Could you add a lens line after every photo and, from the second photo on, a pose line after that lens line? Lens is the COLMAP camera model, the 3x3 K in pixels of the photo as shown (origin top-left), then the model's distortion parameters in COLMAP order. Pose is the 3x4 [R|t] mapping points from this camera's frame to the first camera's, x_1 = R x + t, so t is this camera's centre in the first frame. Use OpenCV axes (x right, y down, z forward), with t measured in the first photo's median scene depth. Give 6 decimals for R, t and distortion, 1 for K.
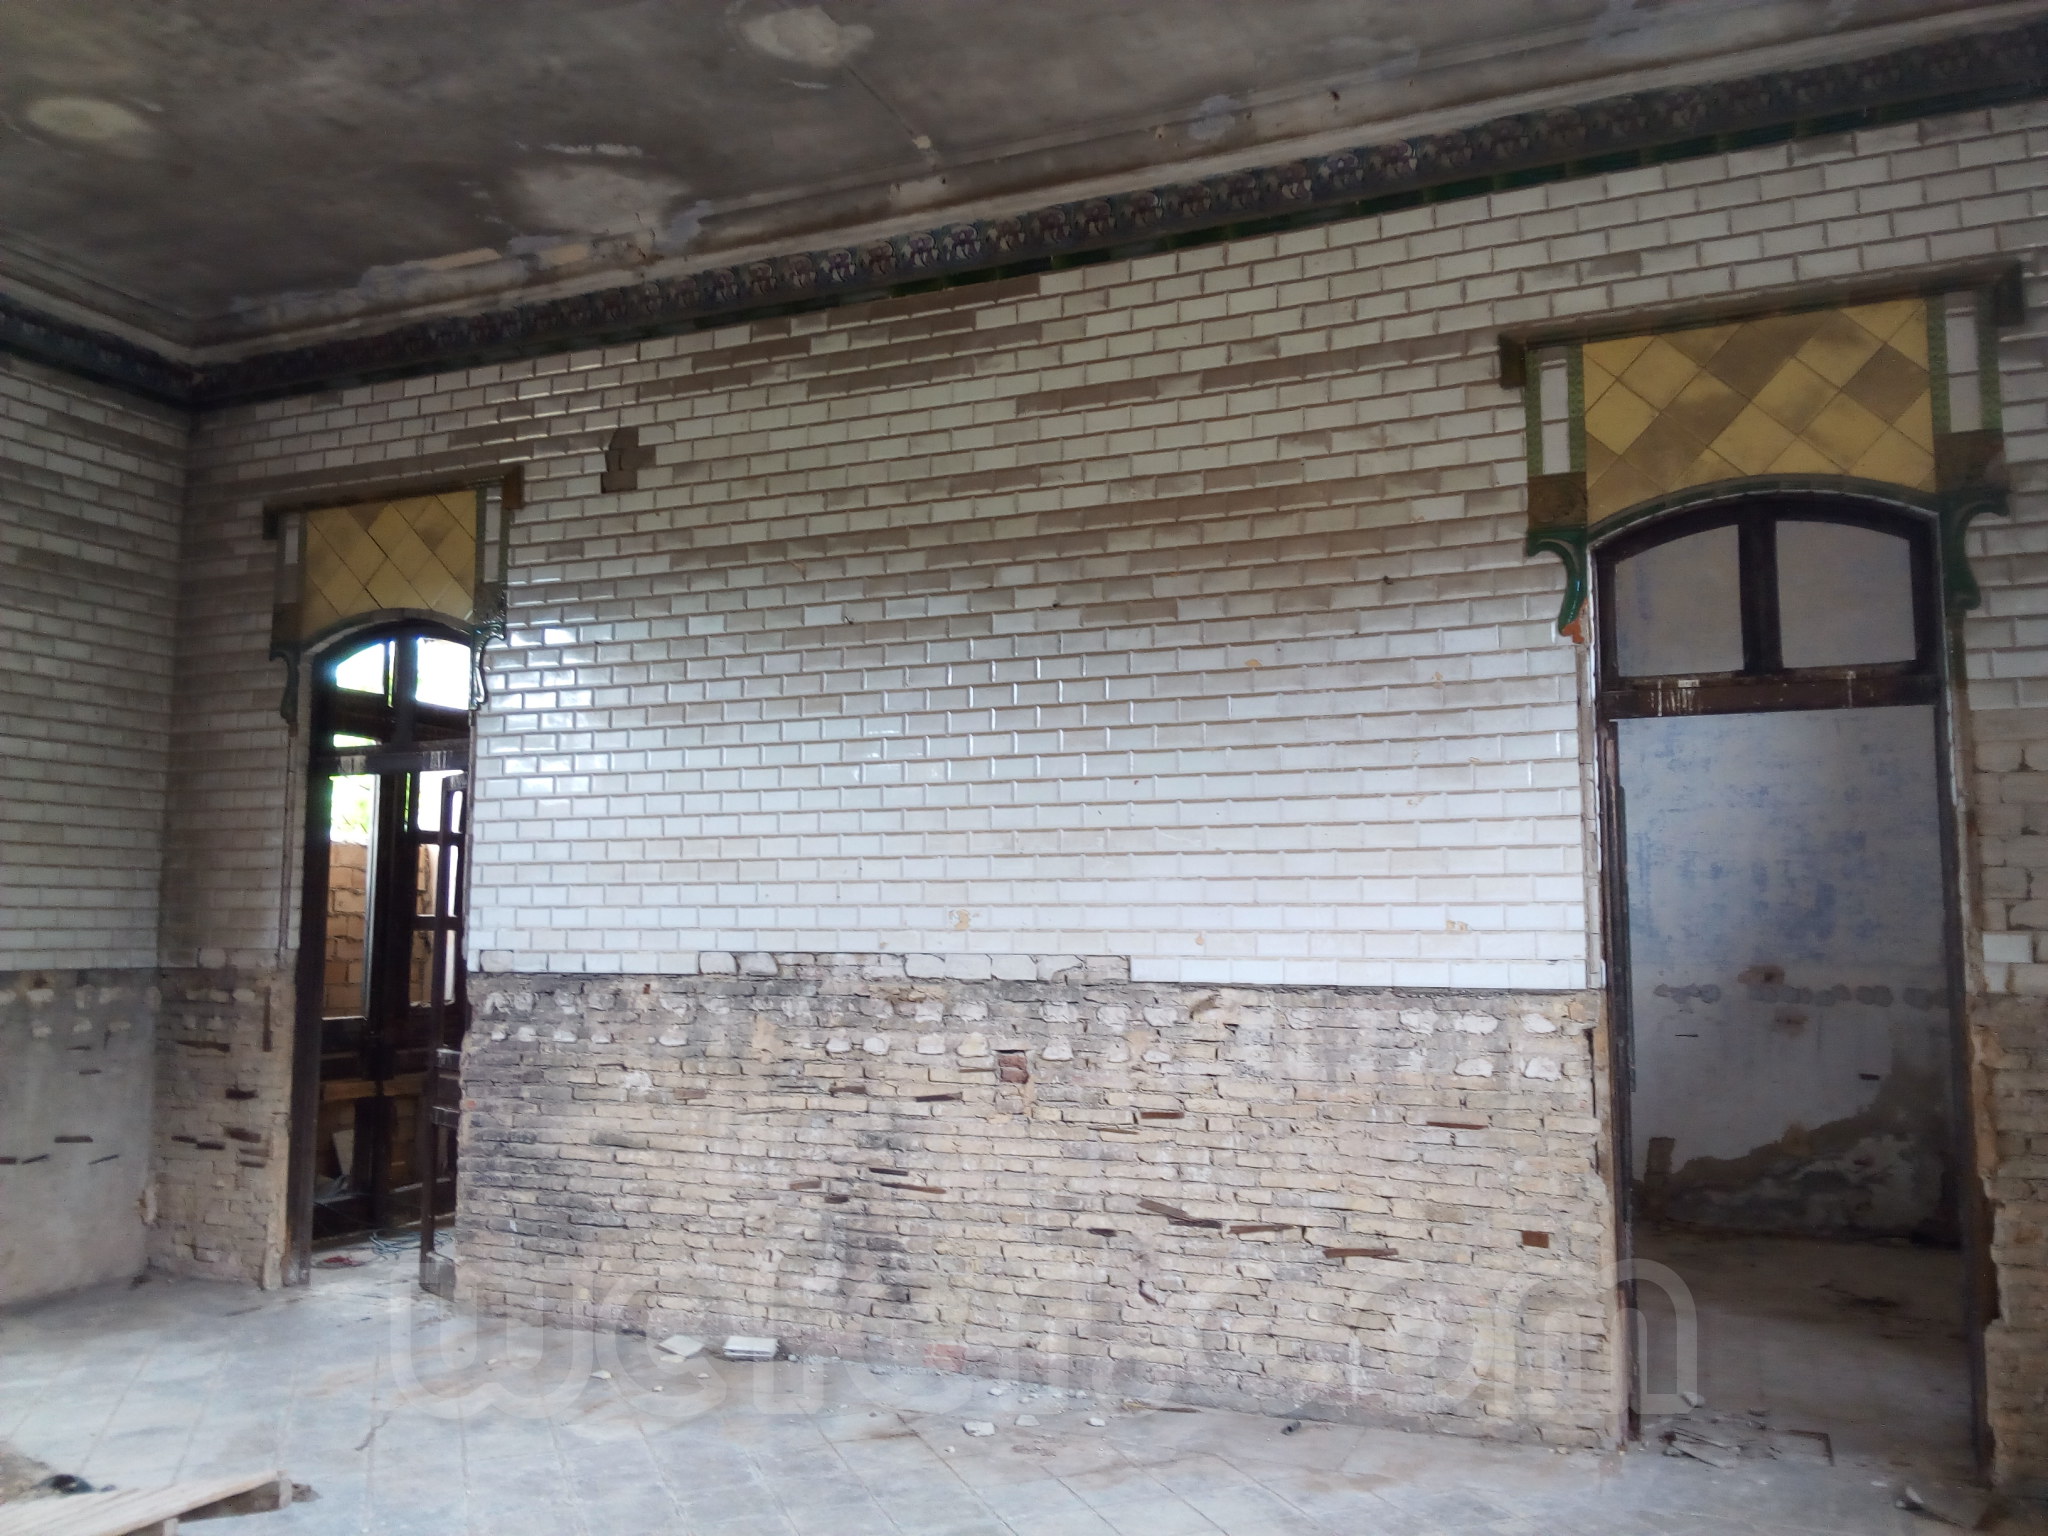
lens RADIAL K [[1602.6, 0, 1031.5], [0, 1602.6, 770.1], [0, 0, 1]] dist [0.091690, -0.155703]
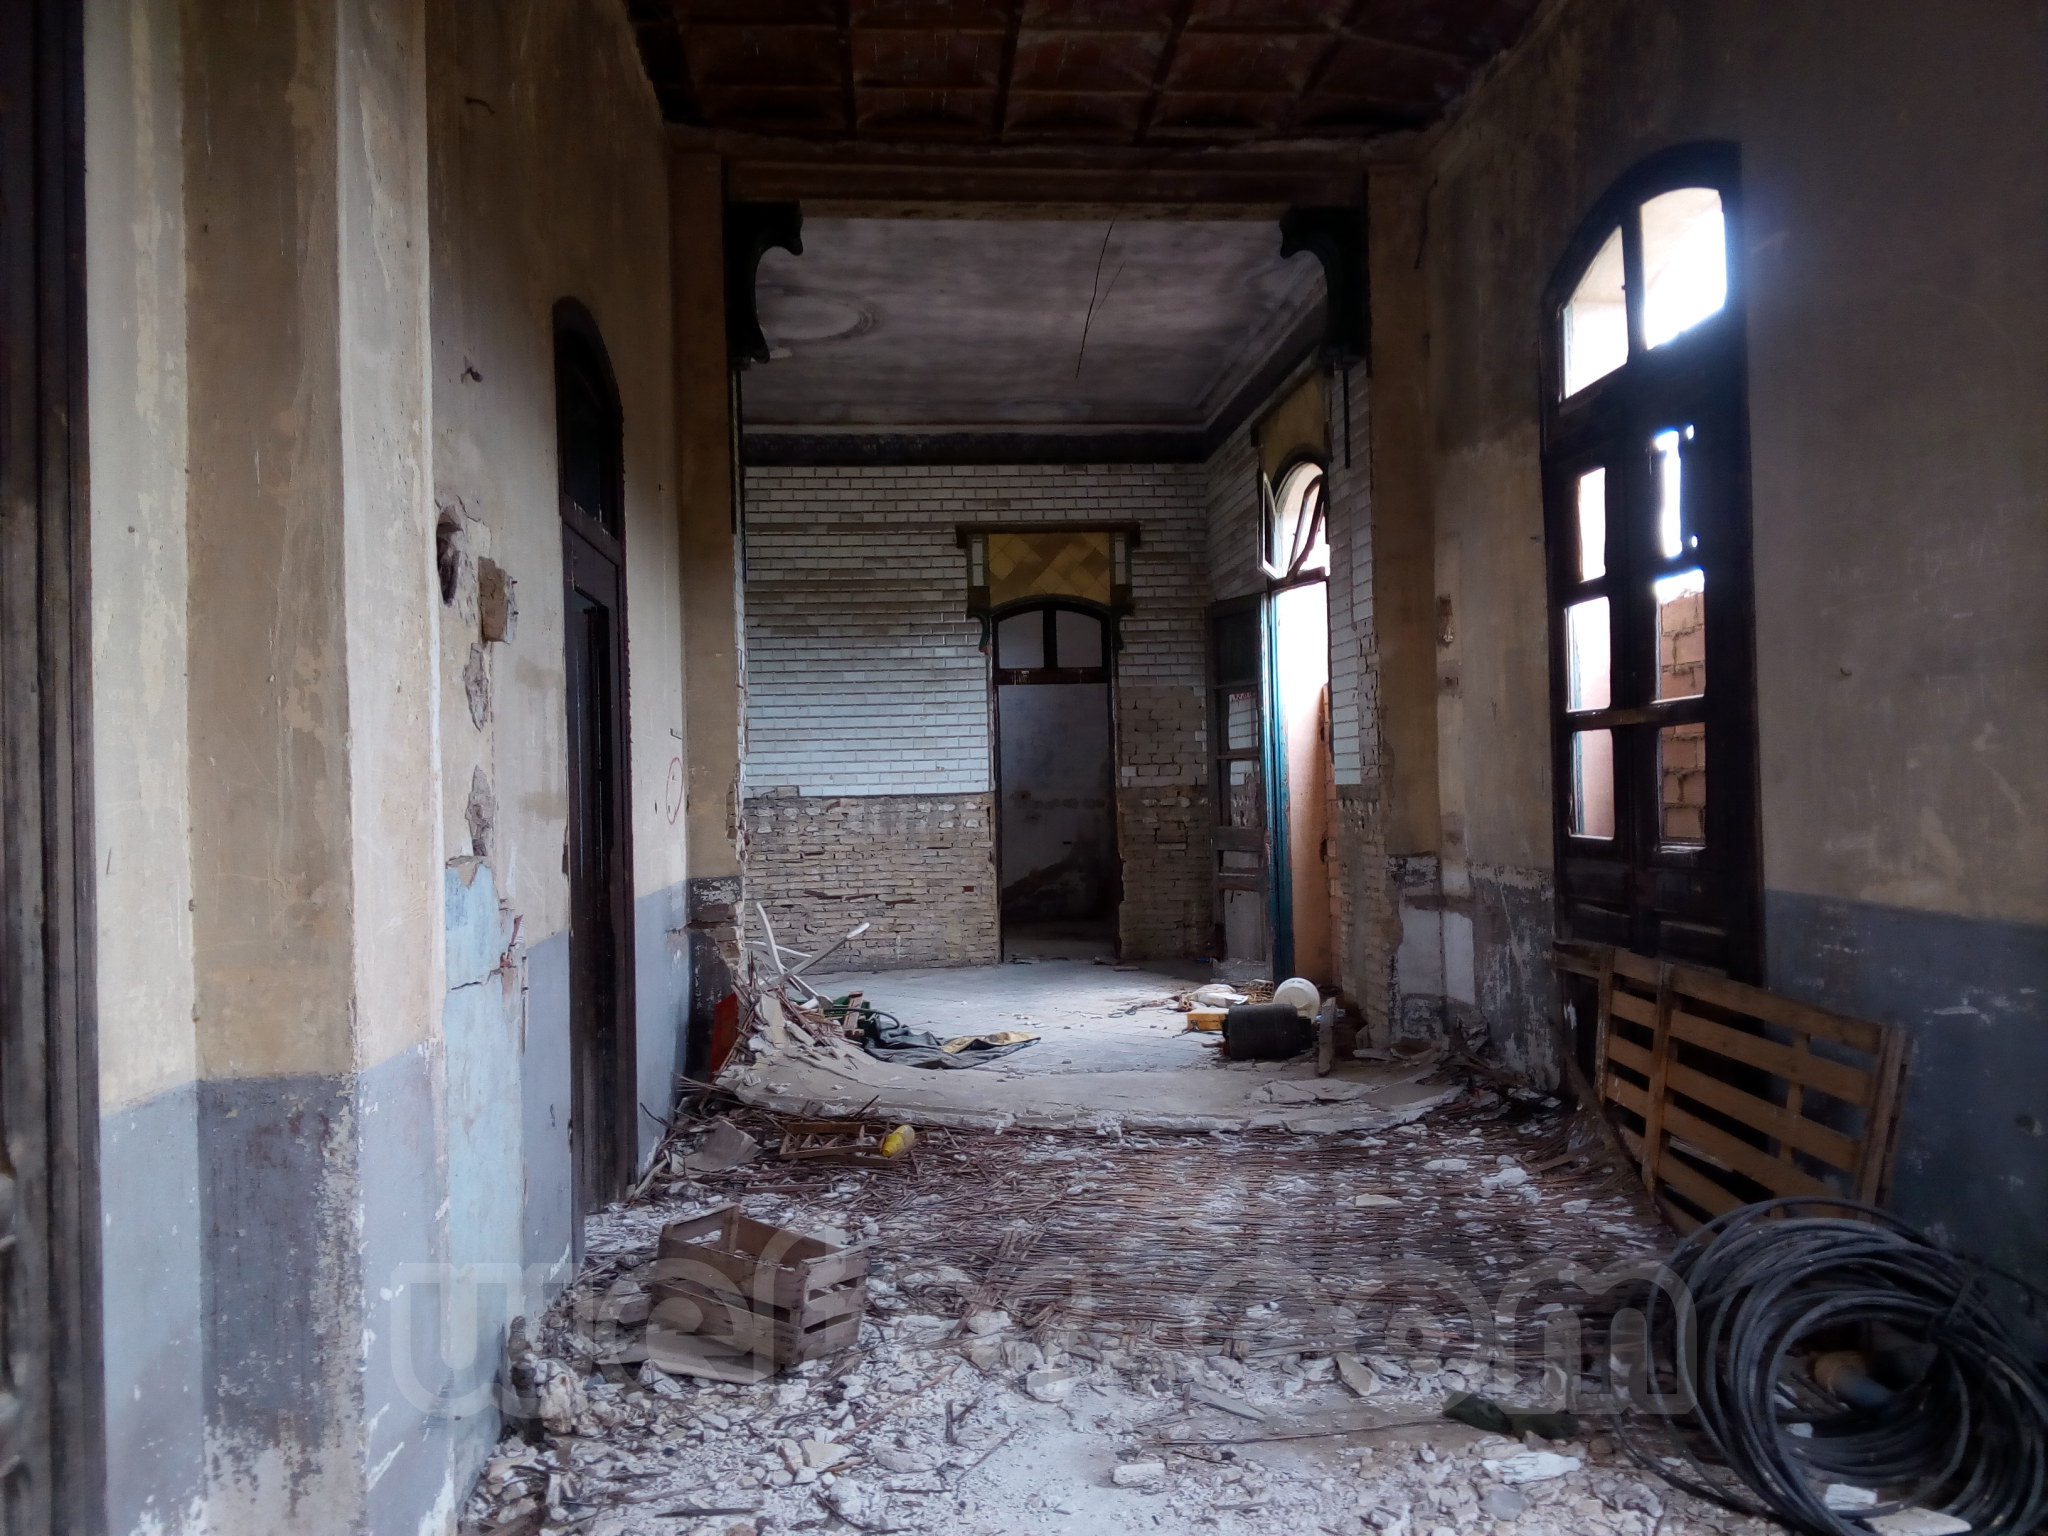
lens RADIAL K [[1602.6, 0, 1031.5], [0, 1602.6, 770.1], [0, 0, 1]] dist [0.091690, -0.155703]
pose [[0.883233, -0.017254, 0.468618, -0.740680], [-0.019238, 0.997148, 0.072974, -0.080379], [-0.468541, -0.073469, 0.880382, -1.191215]]
